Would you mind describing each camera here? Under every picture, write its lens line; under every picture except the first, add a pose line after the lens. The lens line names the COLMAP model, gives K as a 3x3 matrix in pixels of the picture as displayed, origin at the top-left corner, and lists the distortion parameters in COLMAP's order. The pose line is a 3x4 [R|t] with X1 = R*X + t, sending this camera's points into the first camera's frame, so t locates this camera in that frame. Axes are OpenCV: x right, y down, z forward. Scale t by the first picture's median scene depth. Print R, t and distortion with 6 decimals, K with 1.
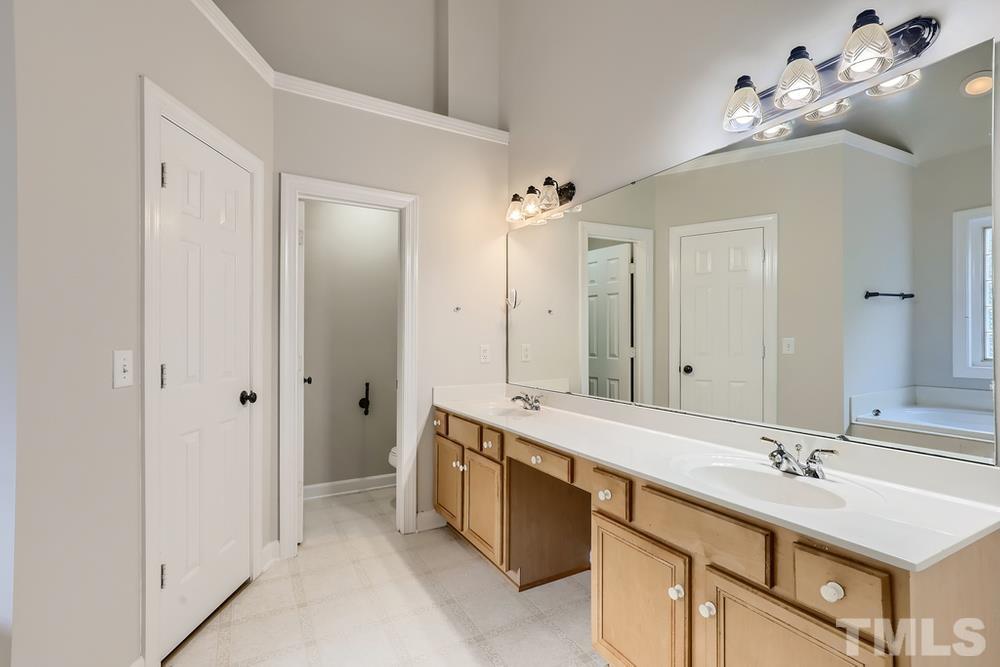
lens RADIAL K [[464.8, 0, 502.1], [0, 464.8, 338.9], [0, 0, 1]] dist [0.002055, -0.000221]
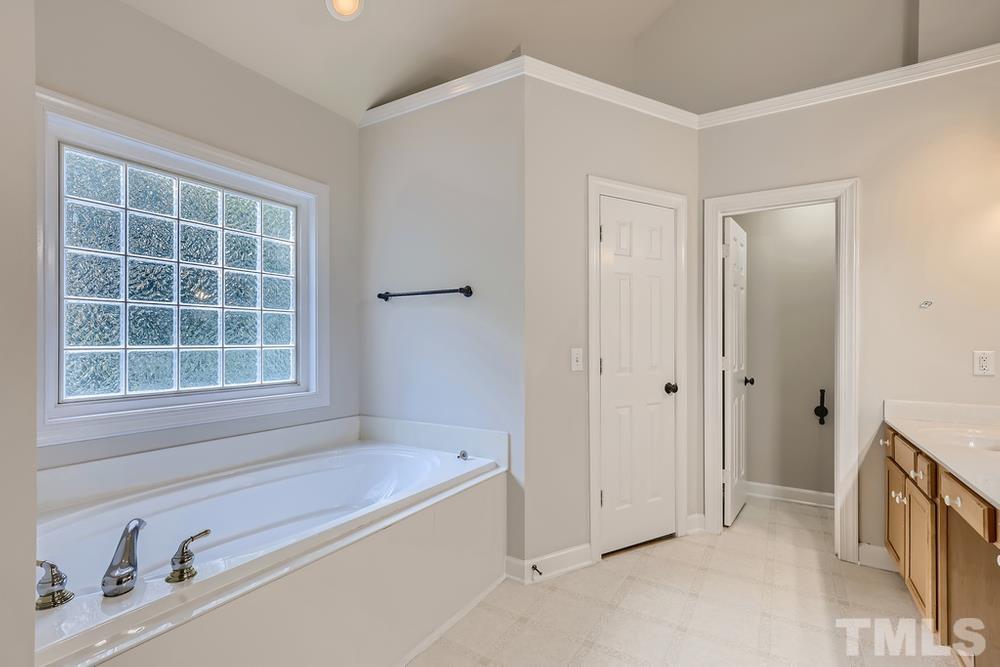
lens RADIAL K [[468.5, 0, 500.2], [0, 468.5, 347.0], [0, 0, 1]] dist [-0.001386, 0.000386]
pose [[0.473773, 0.009130, -0.880599, 0.290966], [-0.003259, 0.999958, 0.008614, 0.004529], [0.880641, -0.001211, 0.473783, -0.006335]]
